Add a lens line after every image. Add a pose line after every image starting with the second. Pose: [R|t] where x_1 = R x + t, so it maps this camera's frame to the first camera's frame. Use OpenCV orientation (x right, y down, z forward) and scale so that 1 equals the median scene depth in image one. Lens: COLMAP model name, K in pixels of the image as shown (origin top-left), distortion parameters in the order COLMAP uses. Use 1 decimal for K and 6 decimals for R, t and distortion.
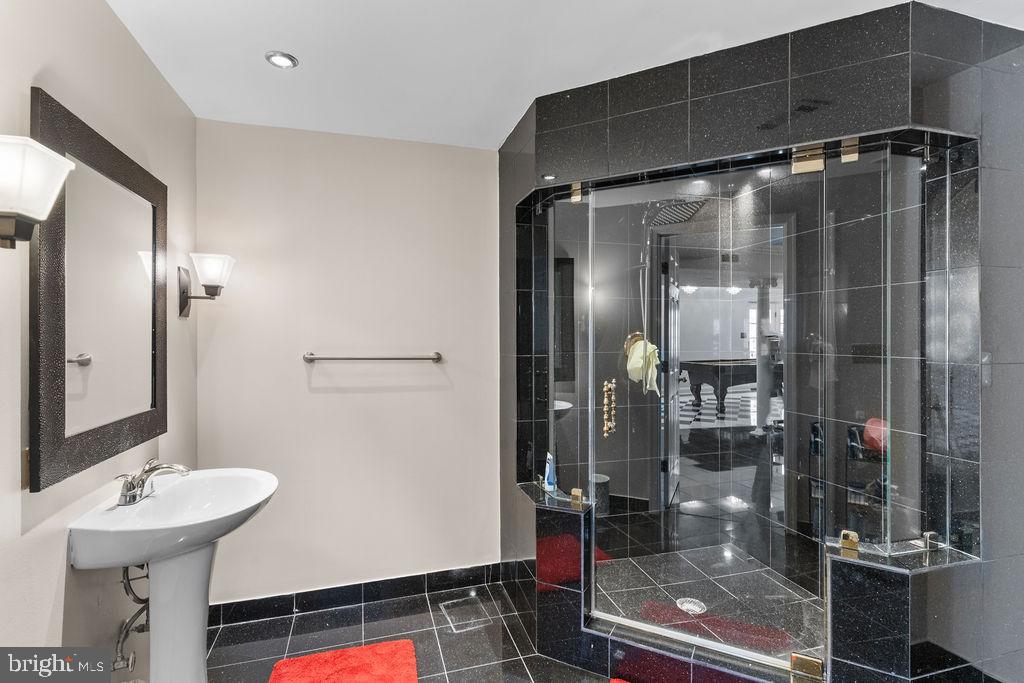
lens RADIAL K [[491.9, 0, 513.0], [0, 491.9, 338.9], [0, 0, 1]] dist [0.005931, 0.000197]
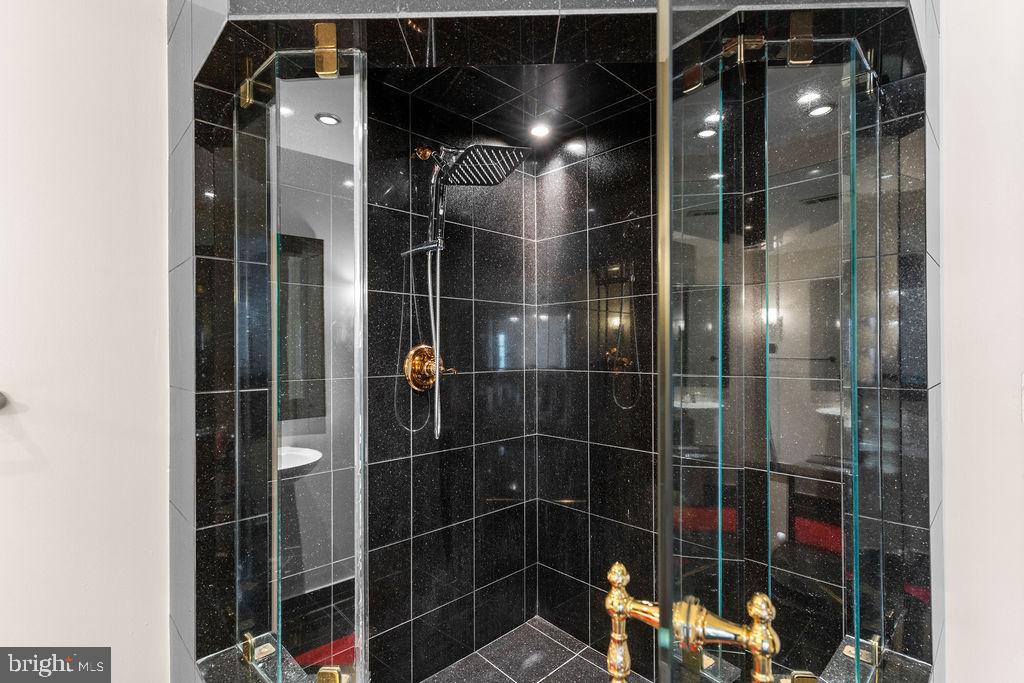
lens RADIAL K [[491.9, 0, 512.3], [0, 491.9, 351.5], [0, 0, 1]] dist [0.005931, 0.000197]
pose [[0.883788, -0.003896, 0.467871, 0.044521], [0.007082, 0.999962, -0.005052, -0.001433], [-0.467834, 0.007778, 0.883782, 0.349155]]
